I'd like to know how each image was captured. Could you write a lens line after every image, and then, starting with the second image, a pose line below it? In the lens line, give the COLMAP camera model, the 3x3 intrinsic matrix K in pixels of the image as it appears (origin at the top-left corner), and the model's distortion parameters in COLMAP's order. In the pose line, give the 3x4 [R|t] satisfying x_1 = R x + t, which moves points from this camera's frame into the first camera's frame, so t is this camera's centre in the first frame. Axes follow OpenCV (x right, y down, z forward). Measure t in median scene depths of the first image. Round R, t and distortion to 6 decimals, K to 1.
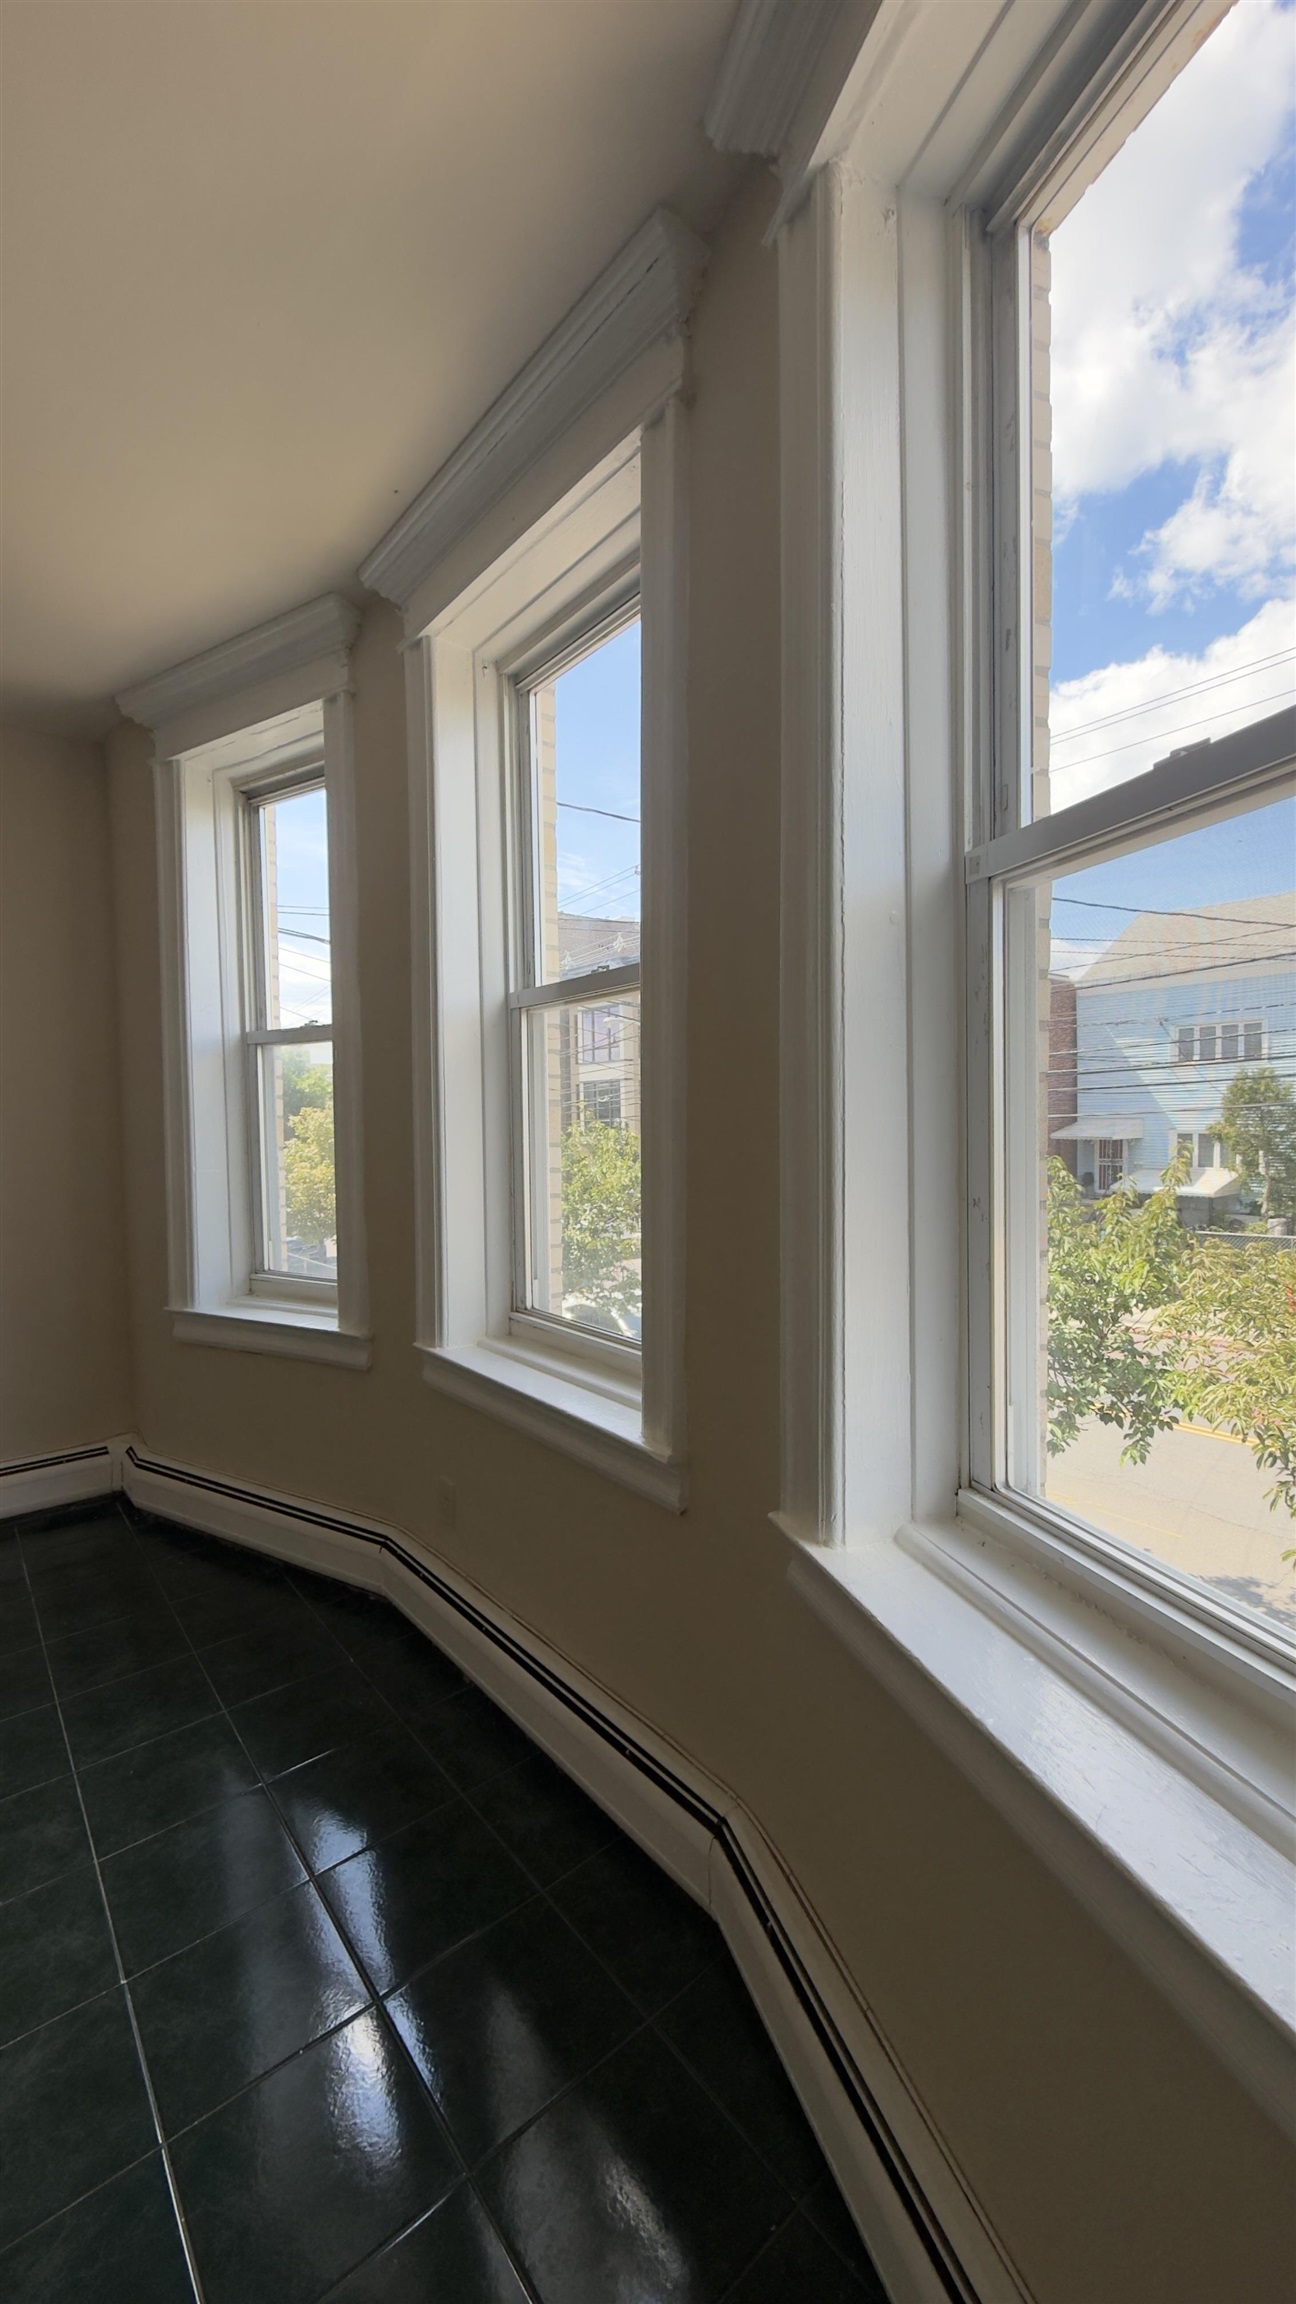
lens RADIAL K [[918.1, 0, 647.8], [0, 918.1, 1146.4], [0, 0, 1]] dist [-0.000606, 0.000050]
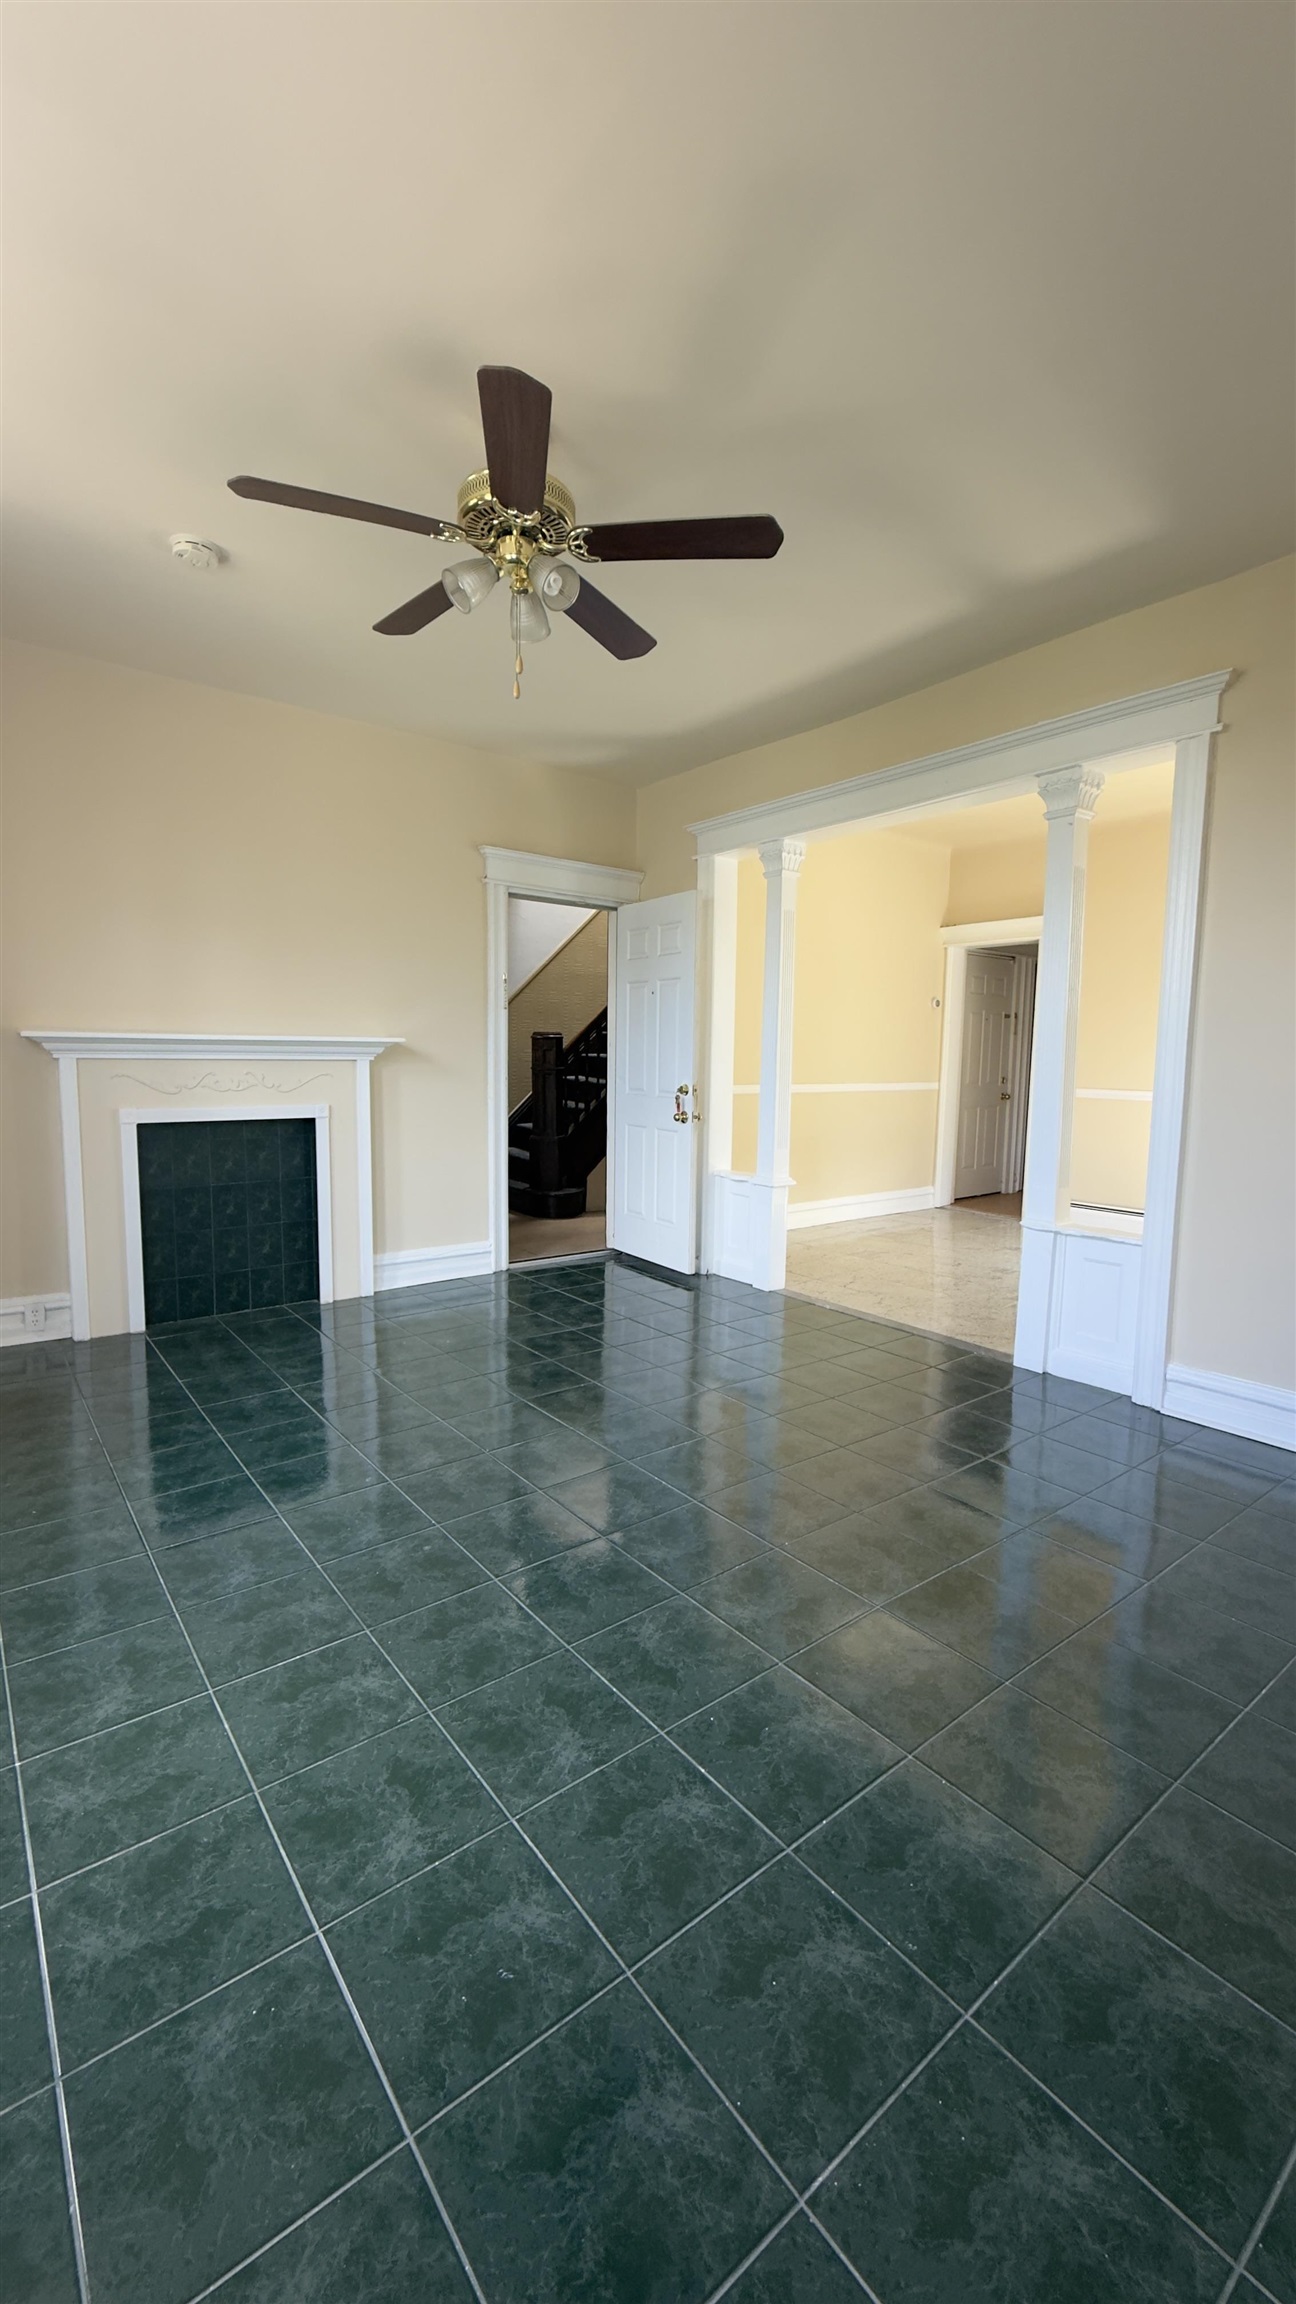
lens RADIAL K [[919.1, 0, 644.4], [0, 919.1, 1148.0], [0, 0, 1]] dist [-0.003454, 0.001004]
pose [[-0.999942, -0.000540, 0.010750, -0.638637], [0.000984, 0.989966, 0.141302, 0.036427], [-0.010718, 0.141305, -0.989908, 0.950620]]
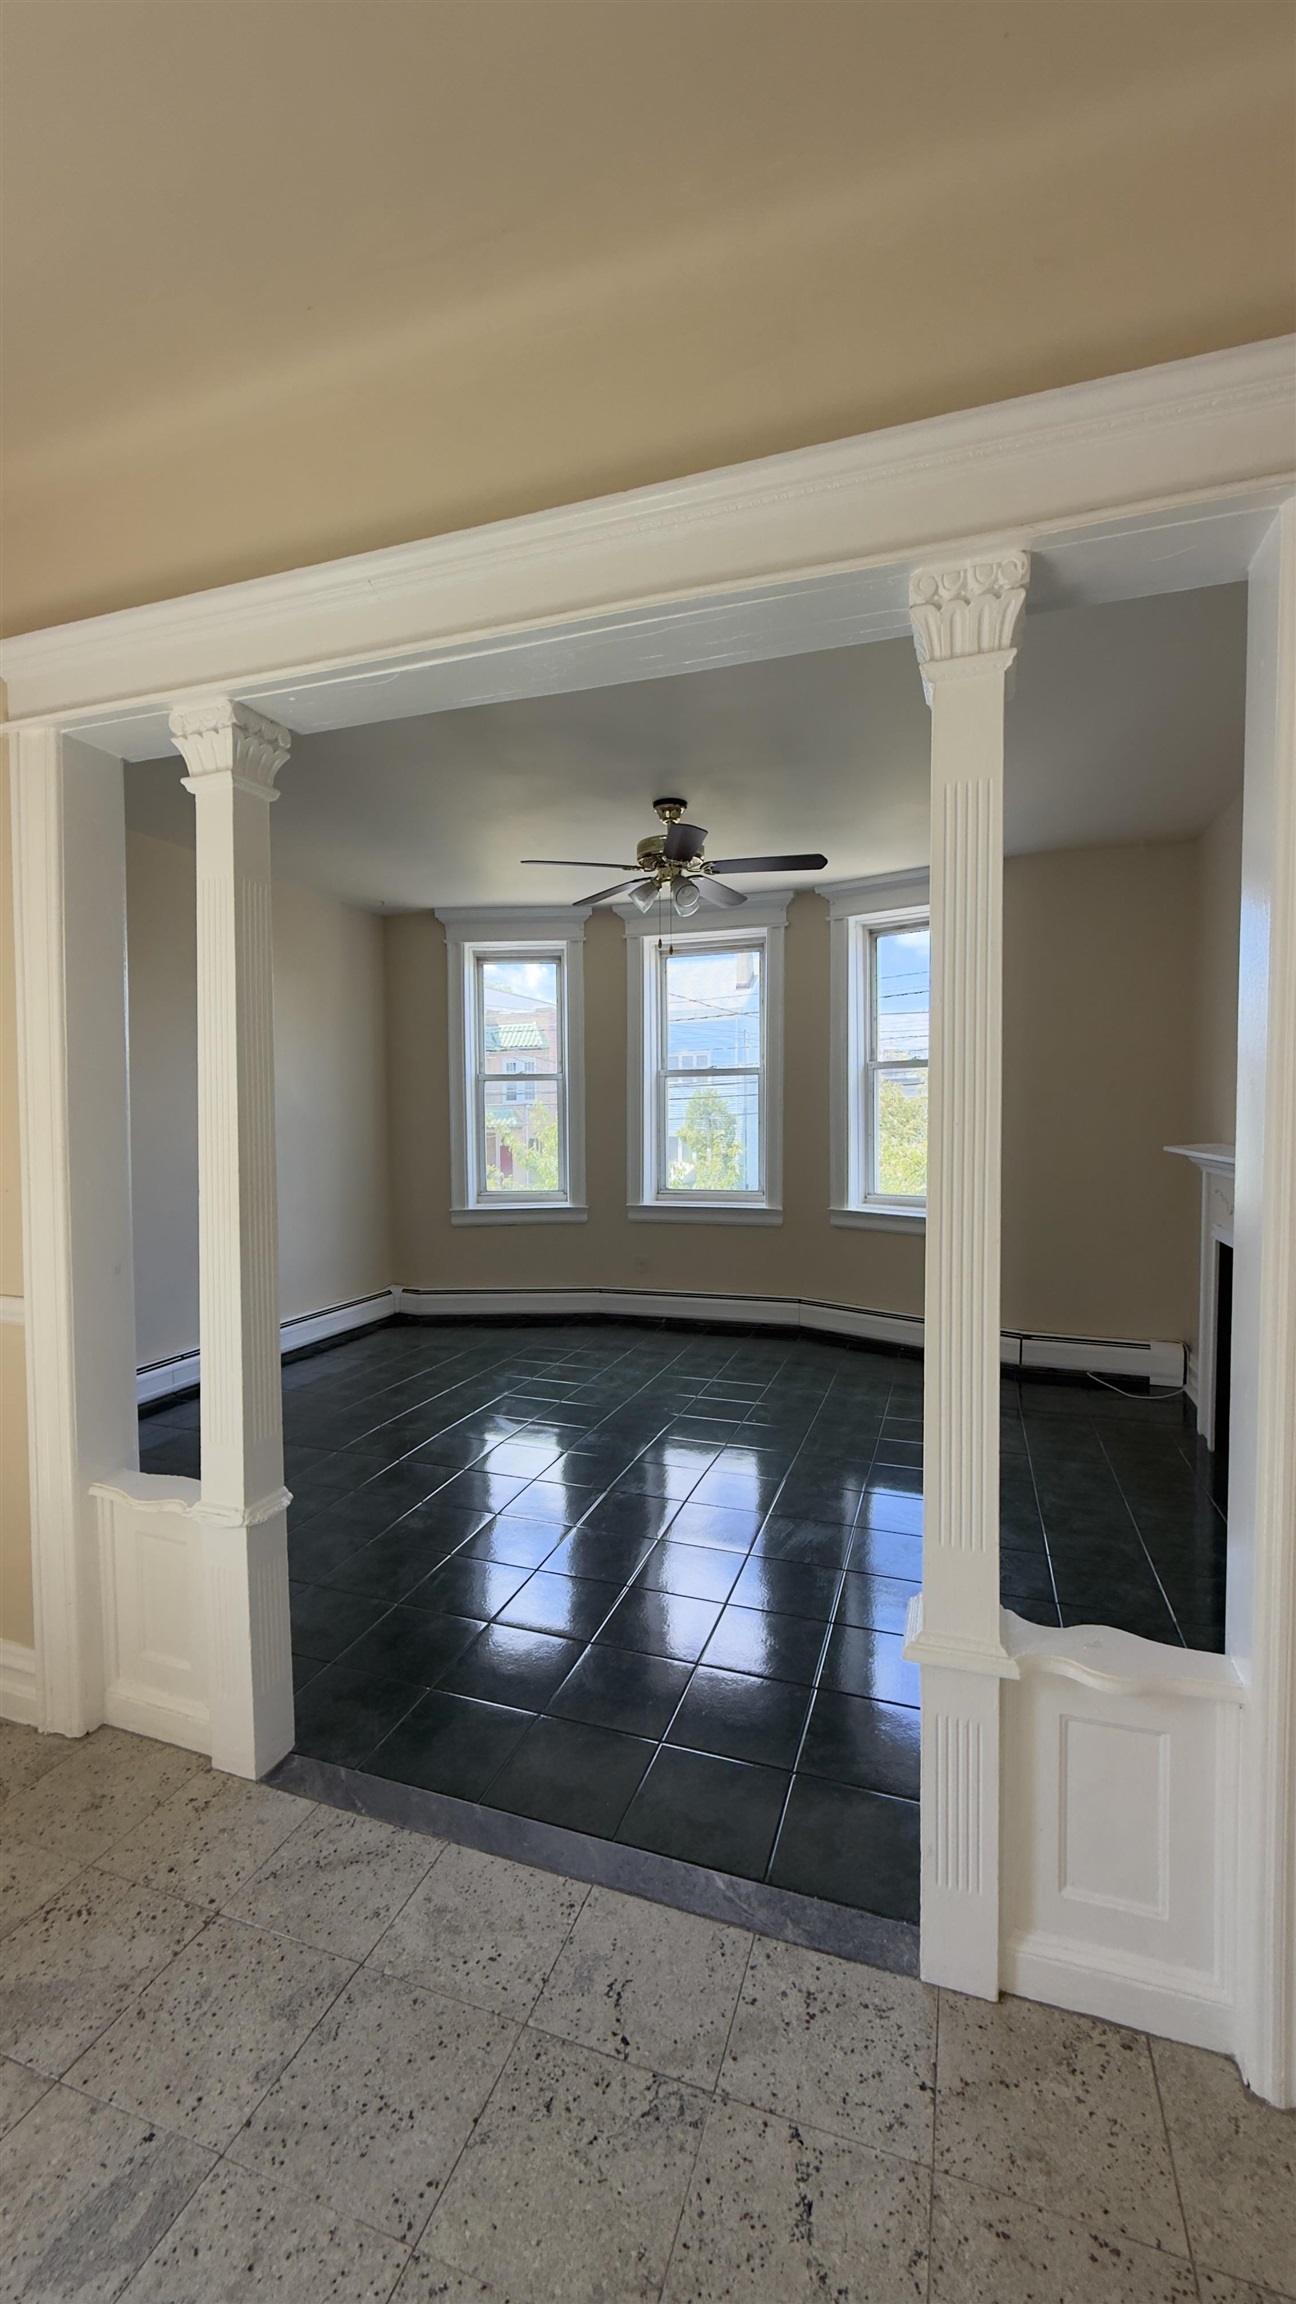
lens RADIAL K [[917.9, 0, 644.3], [0, 917.9, 1149.4], [0, 0, 1]] dist [-0.001348, 0.000452]
pose [[0.847049, -0.009019, 0.531438, -1.256893], [0.011215, 0.999937, -0.000906, 0.050315], [-0.531396, 0.006727, 0.847097, -0.959494]]
